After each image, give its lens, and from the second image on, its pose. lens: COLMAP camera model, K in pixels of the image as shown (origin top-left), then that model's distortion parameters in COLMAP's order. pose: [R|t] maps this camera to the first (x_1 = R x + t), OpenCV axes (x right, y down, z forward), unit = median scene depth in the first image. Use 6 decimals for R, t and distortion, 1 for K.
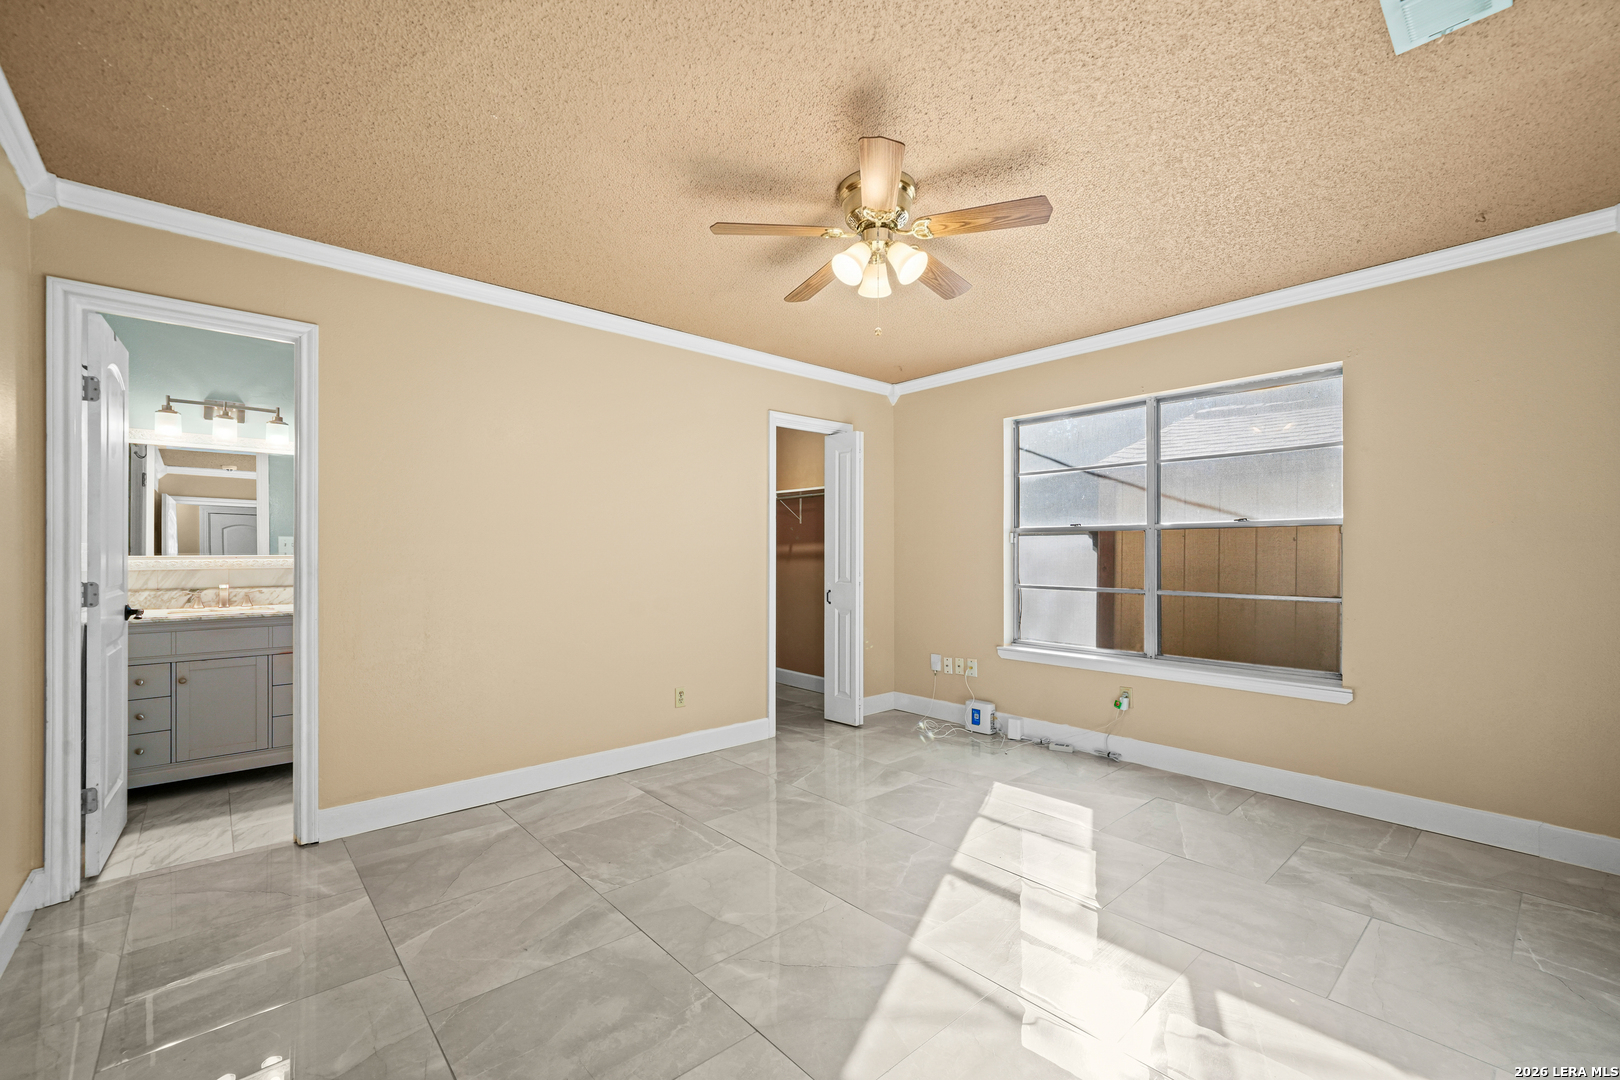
lens RADIAL K [[677.3, 0, 807.5], [0, 677.3, 556.6], [0, 0, 1]] dist [0.001909, 0.000080]
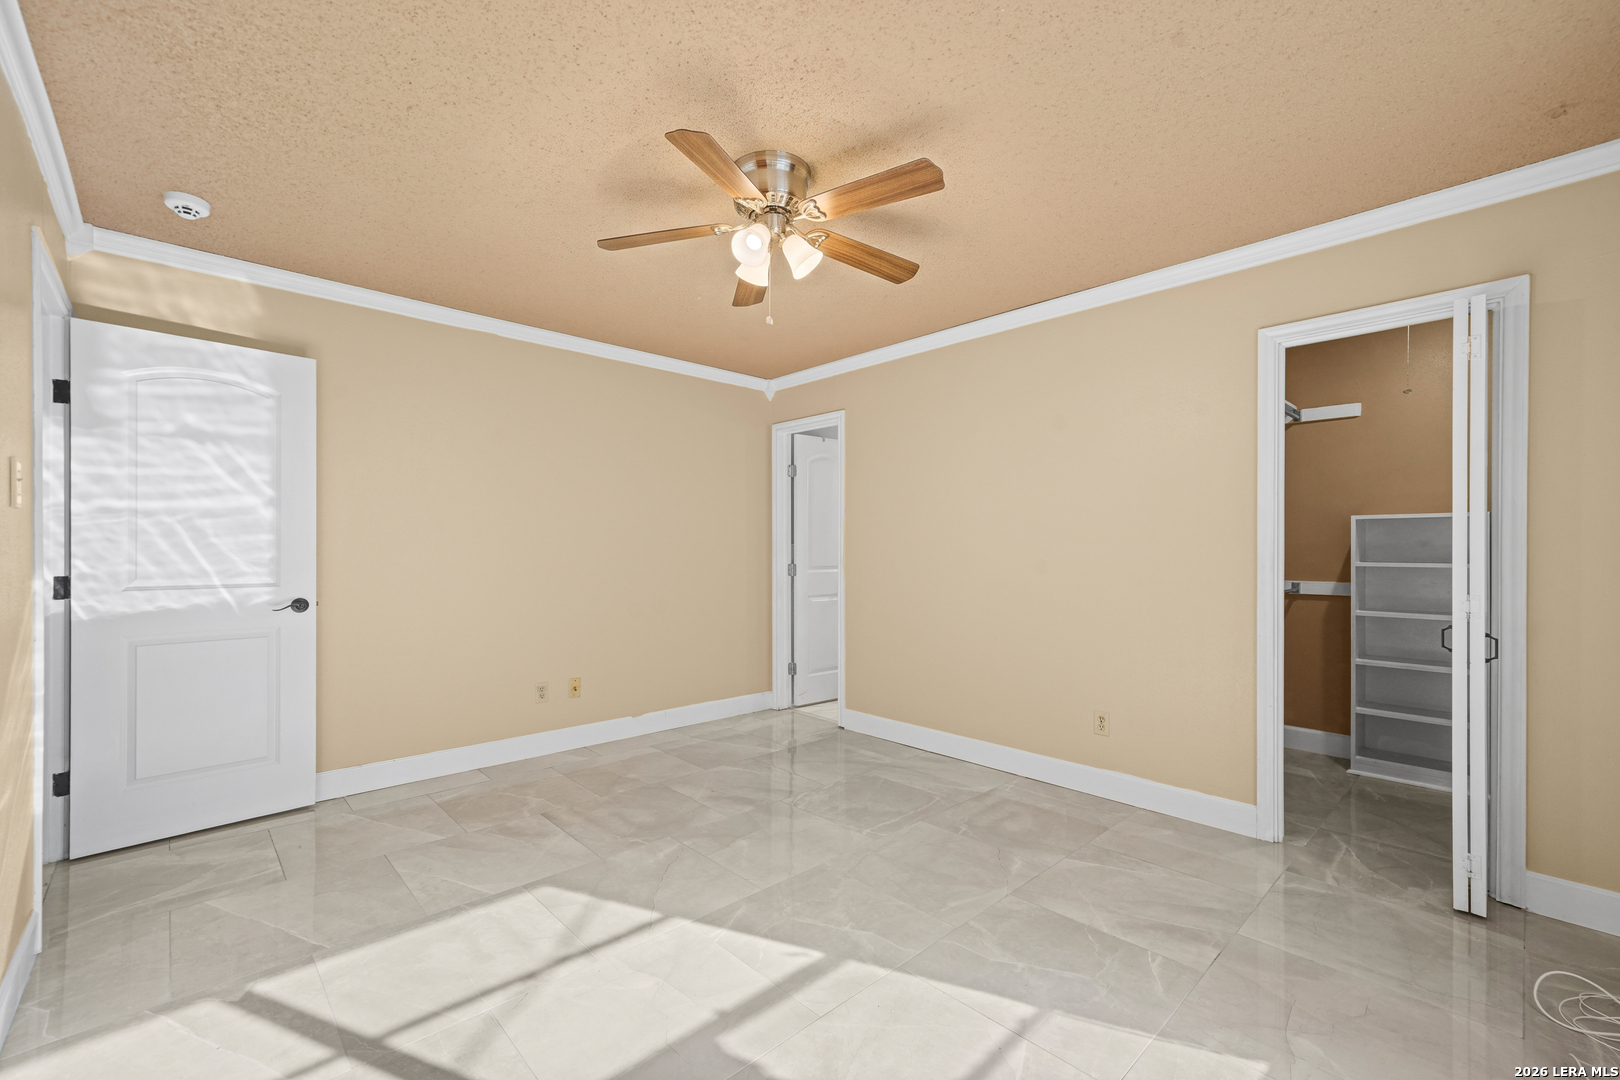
lens RADIAL K [[677.3, 0, 807.5], [0, 677.3, 556.6], [0, 0, 1]] dist [0.001909, 0.000080]
pose [[0.027681, 0.009231, -0.999574, 0.777066], [-0.006820, 0.999936, 0.009045, -0.004430], [0.999594, 0.006567, 0.027742, 0.745669]]
